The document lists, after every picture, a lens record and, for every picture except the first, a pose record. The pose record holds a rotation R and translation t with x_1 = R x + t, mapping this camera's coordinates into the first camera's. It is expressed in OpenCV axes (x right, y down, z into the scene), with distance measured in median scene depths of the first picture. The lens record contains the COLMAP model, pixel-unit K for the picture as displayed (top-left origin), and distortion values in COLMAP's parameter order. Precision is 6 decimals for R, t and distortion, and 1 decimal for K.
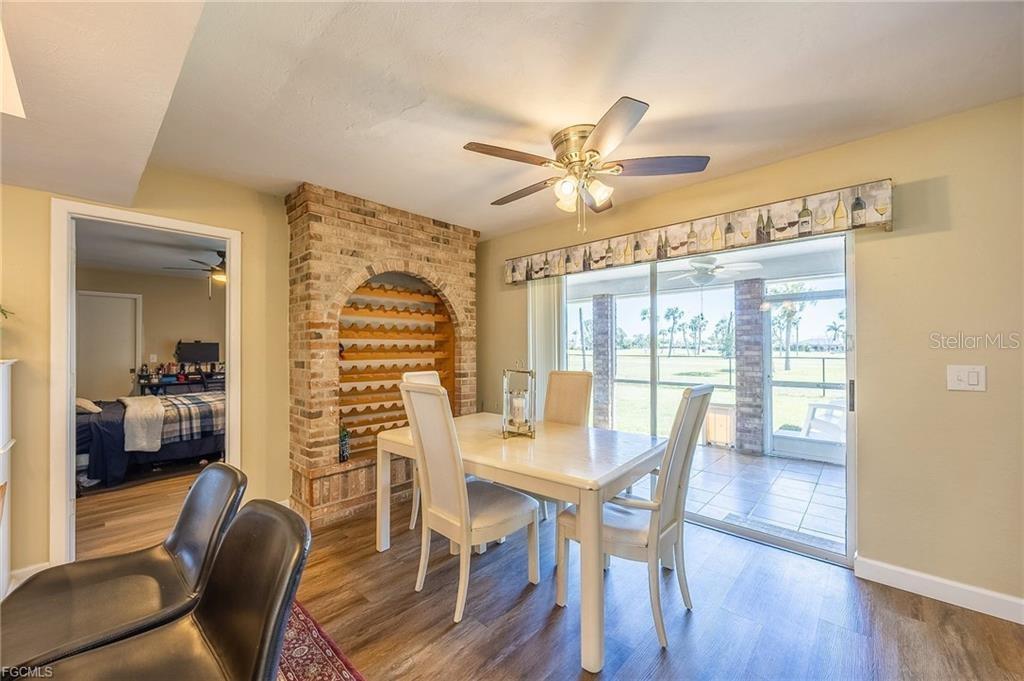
lens RADIAL K [[384.2, 0, 508.9], [0, 384.2, 344.9], [0, 0, 1]] dist [-0.002221, -0.000741]
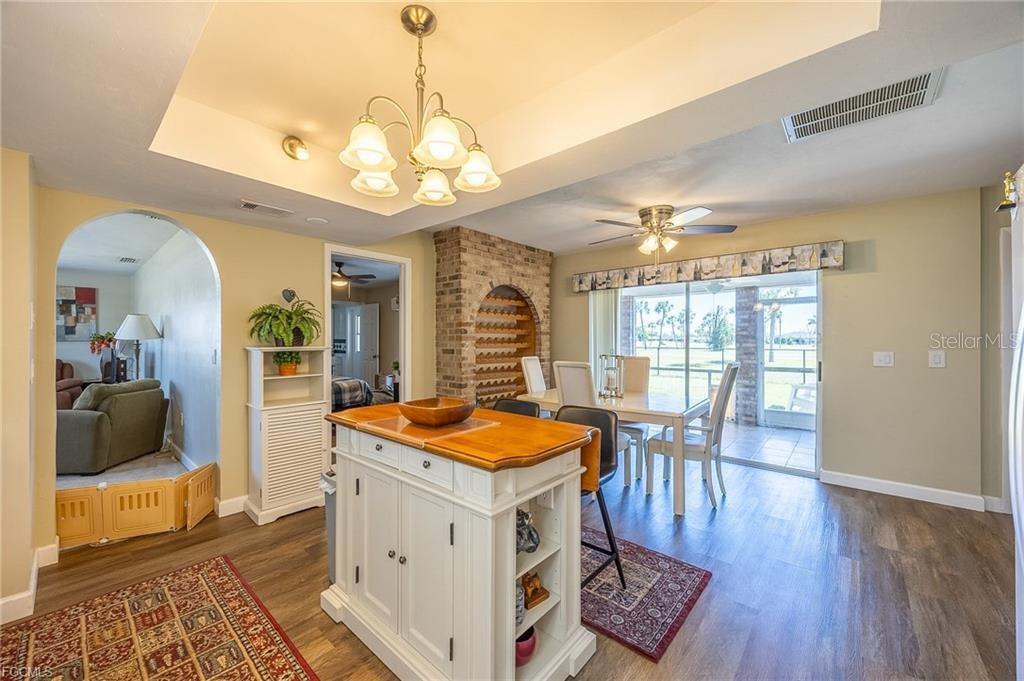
lens RADIAL K [[385.7, 0, 513.1], [0, 385.7, 339.5], [0, 0, 1]] dist [-0.003016, -0.000642]
pose [[0.999257, 0.004415, 0.038284, -0.336823], [-0.004705, 0.999961, 0.007487, -0.004670], [-0.038250, -0.007661, 0.999239, -0.418989]]
